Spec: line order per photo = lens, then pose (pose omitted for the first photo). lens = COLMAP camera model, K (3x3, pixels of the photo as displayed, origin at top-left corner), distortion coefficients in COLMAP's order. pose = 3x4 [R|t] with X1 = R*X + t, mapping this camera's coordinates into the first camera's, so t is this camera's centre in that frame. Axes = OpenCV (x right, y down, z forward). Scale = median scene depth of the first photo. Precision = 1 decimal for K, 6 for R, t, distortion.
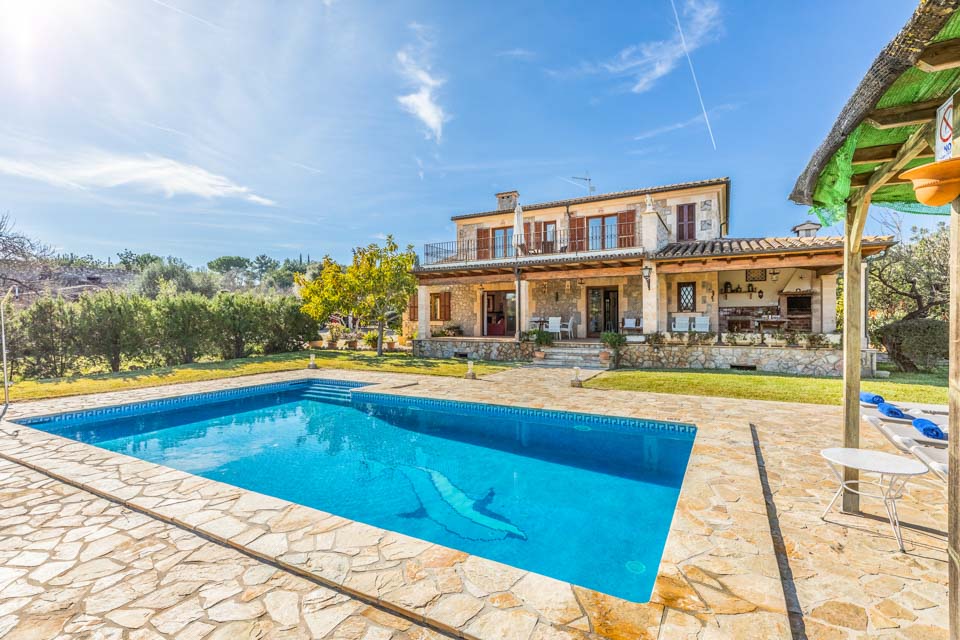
lens RADIAL K [[434.8, 0, 463.9], [0, 434.8, 320.1], [0, 0, 1]] dist [0.004276, -0.000377]
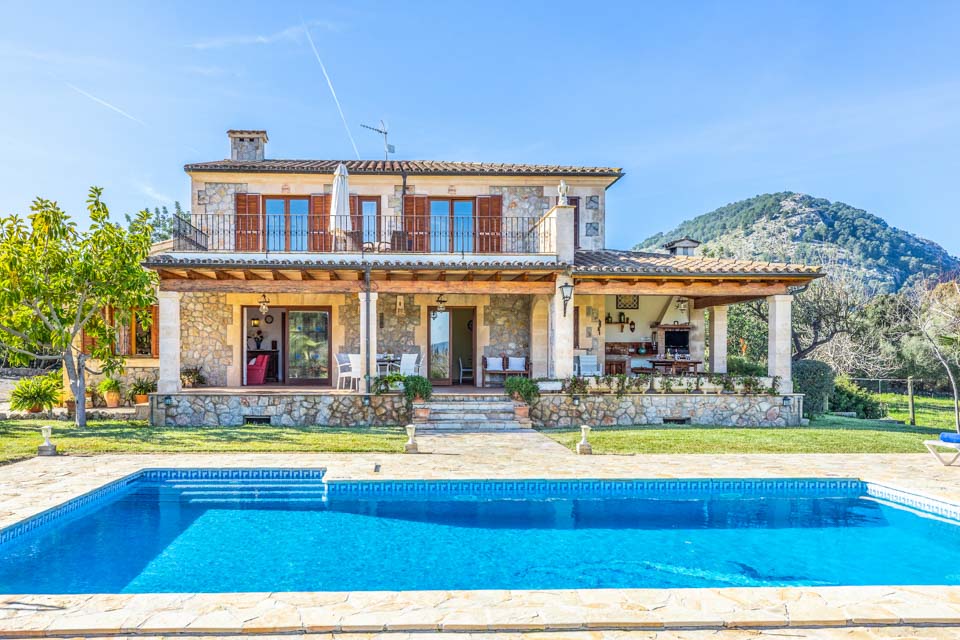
lens RADIAL K [[751.9, 0, 447.0], [0, 751.9, 369.5], [0, 0, 1]] dist [0.003853, -0.000779]
pose [[0.856442, -0.000747, 0.516243, -0.296224], [-0.006179, 0.999912, 0.011699, 0.002563], [-0.516206, -0.013210, 0.856362, 0.045048]]
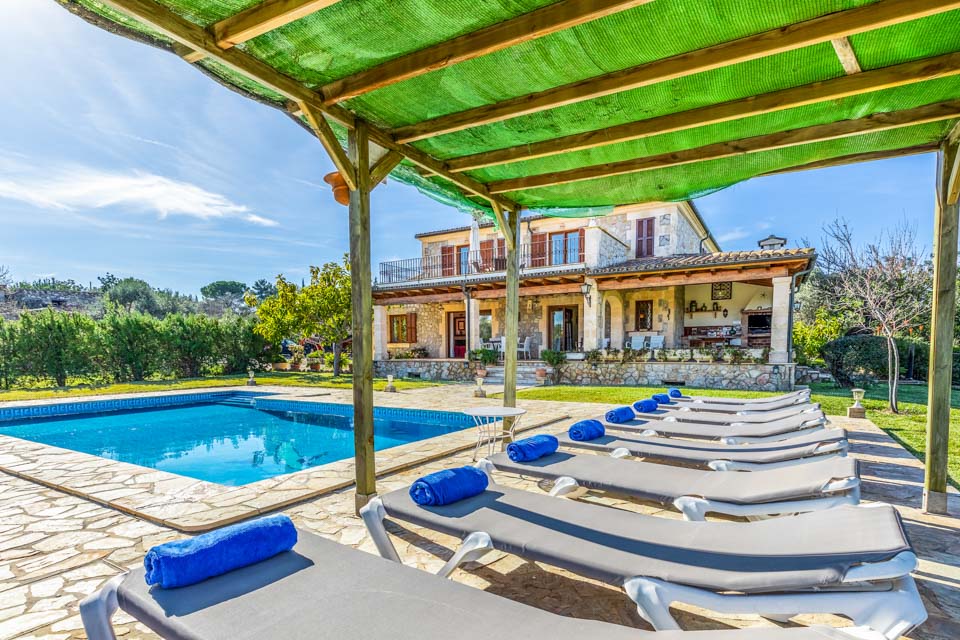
lens RADIAL K [[460.5, 0, 466.5], [0, 460.5, 384.7], [0, 0, 1]] dist [0.002782, -0.001294]
pose [[0.999809, -0.001356, -0.019497, 0.133446], [0.002859, 0.997006, 0.077266, 0.020574], [0.019334, -0.077307, 0.996820, -0.054498]]
